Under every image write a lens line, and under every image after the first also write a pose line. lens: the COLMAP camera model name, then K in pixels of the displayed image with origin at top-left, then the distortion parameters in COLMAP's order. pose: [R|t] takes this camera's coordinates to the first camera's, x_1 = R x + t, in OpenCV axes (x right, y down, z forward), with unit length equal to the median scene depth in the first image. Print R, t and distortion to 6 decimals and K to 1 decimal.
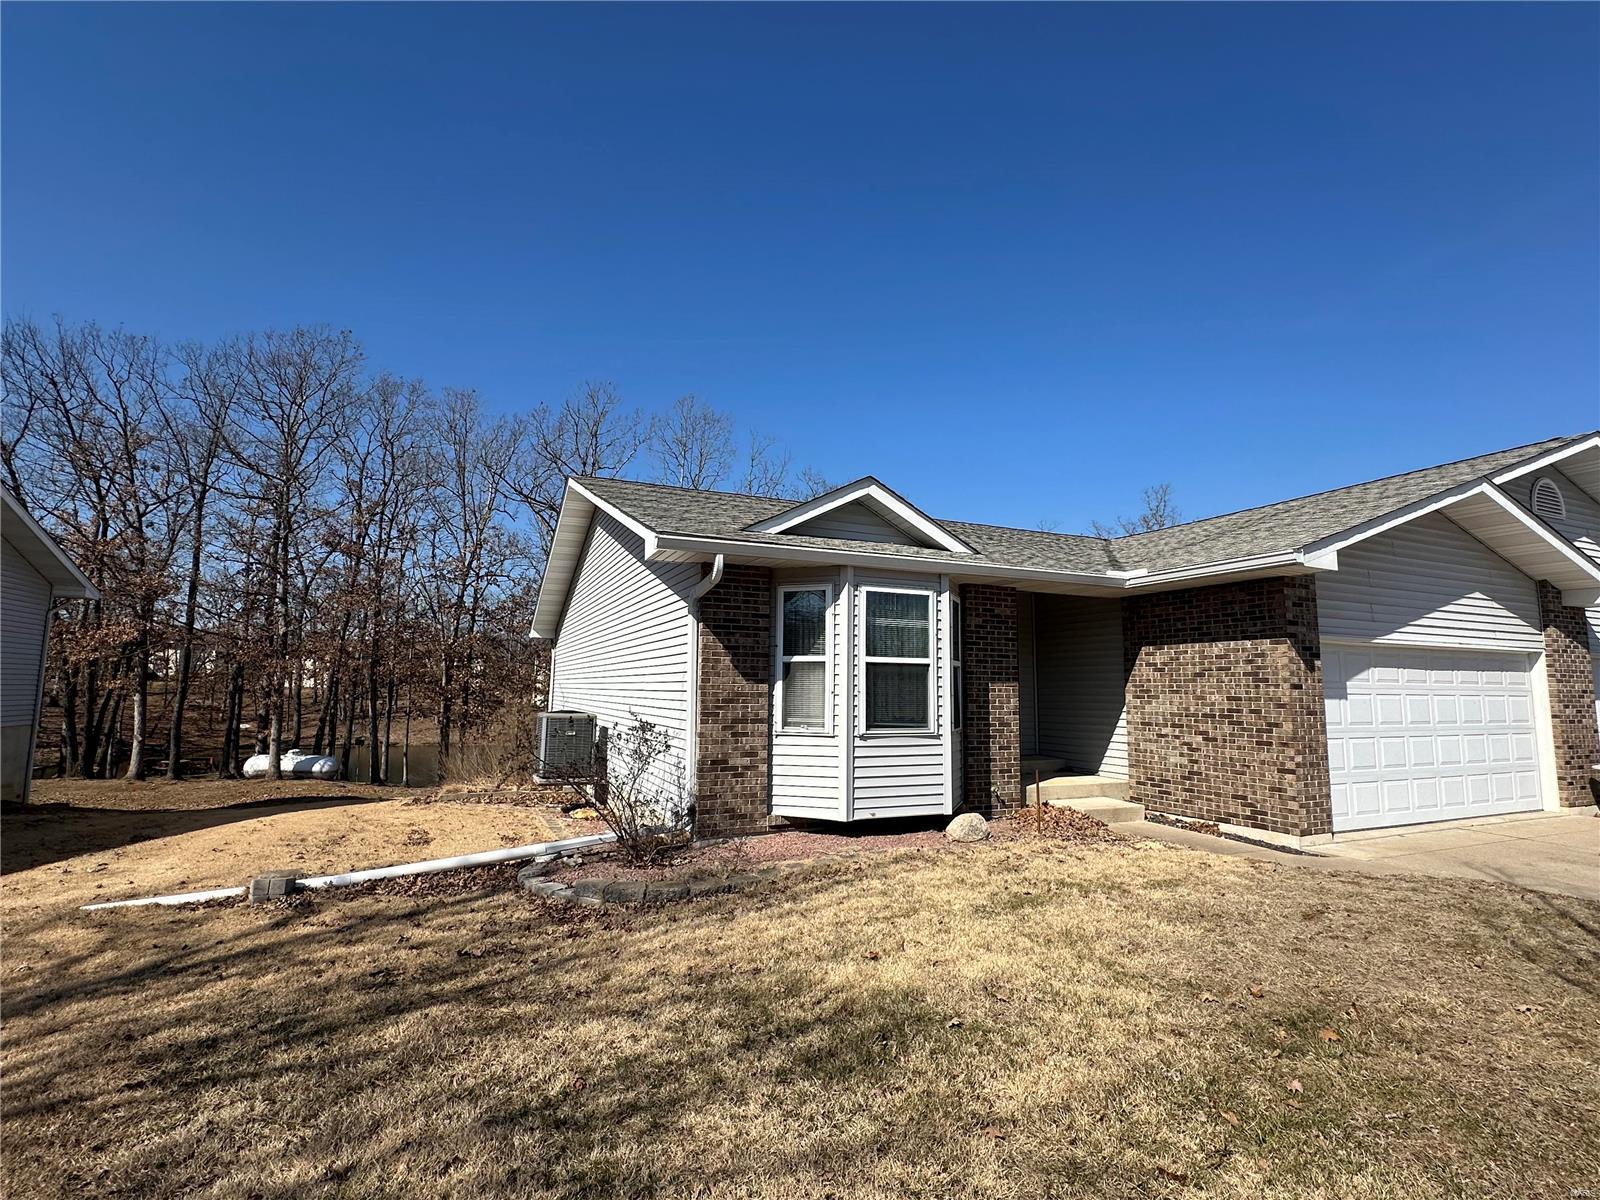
lens RADIAL K [[752.3, 0, 797.7], [0, 752.3, 600.7], [0, 0, 1]] dist [-0.000375, 0.001372]
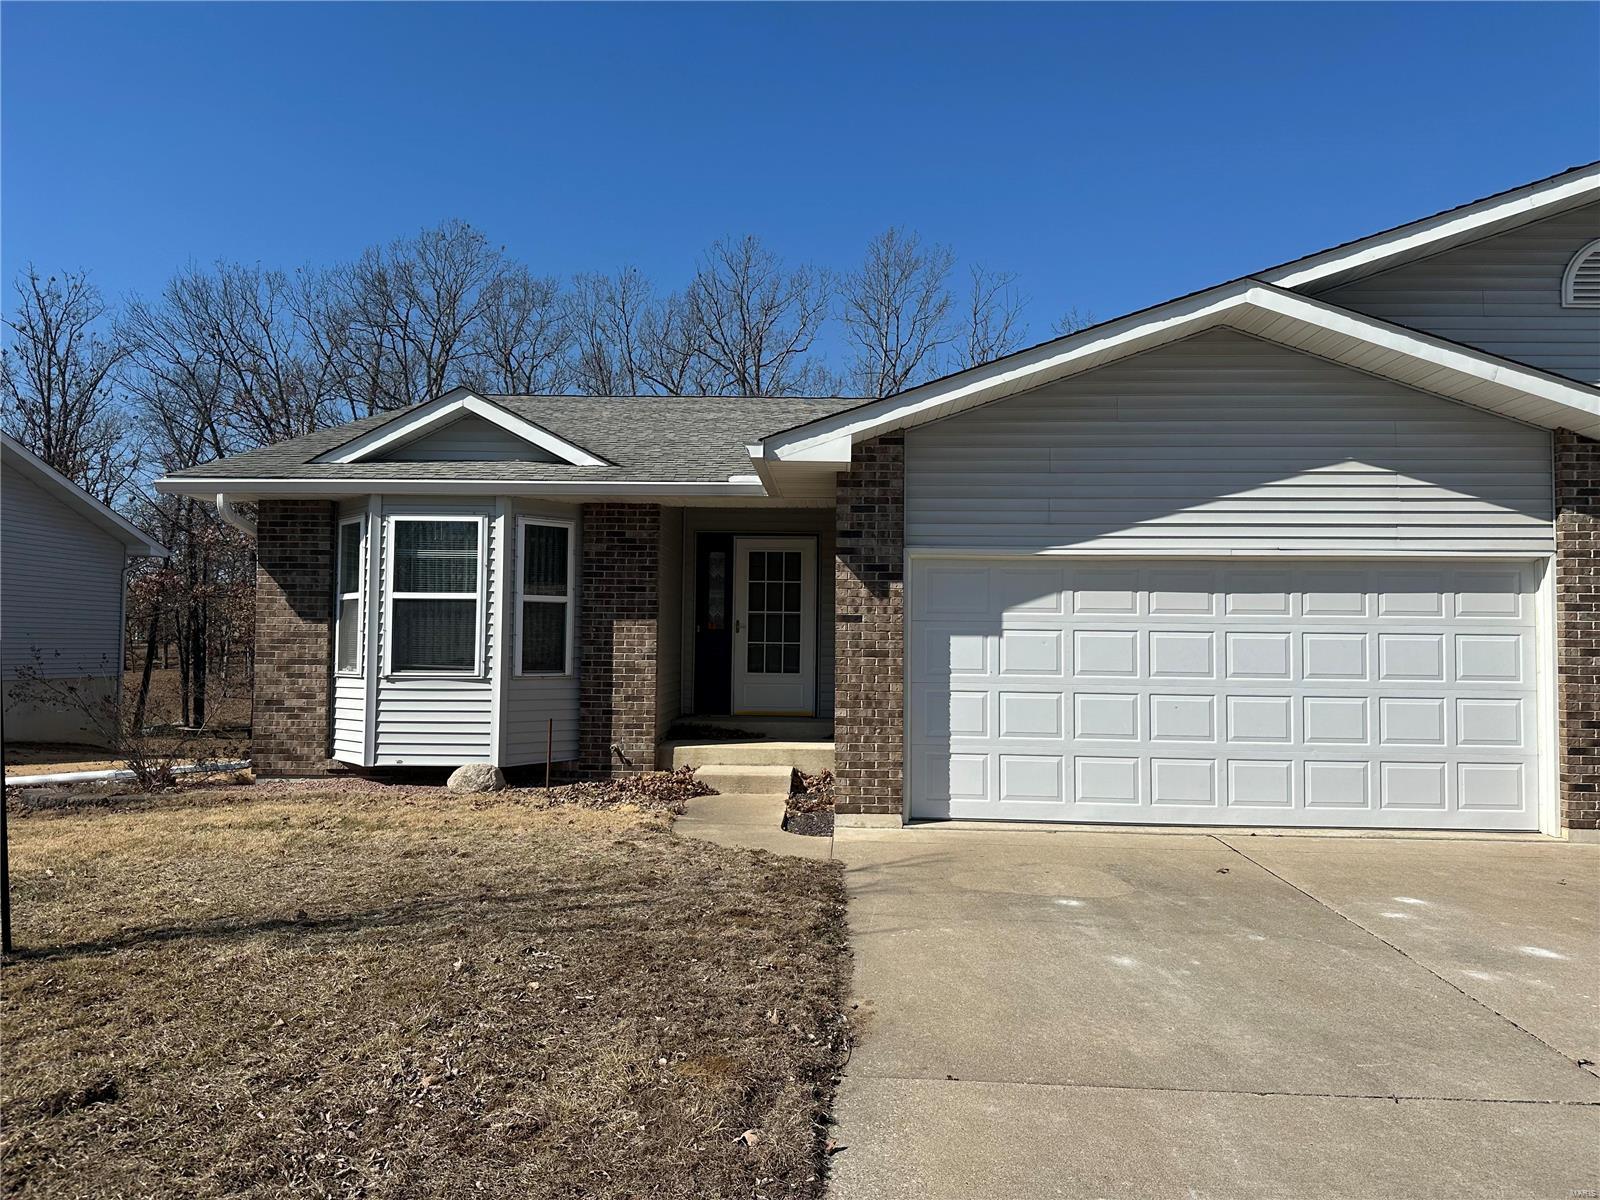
lens RADIAL K [[1119.7, 0, 809.7], [0, 1119.7, 592.9], [0, 0, 1]] dist [0.065344, -0.042372]
pose [[0.899286, -0.023939, -0.436704, 1.068732], [0.051401, 0.997366, 0.051175, 0.028029], [0.434329, -0.068468, 0.898148, -0.019348]]
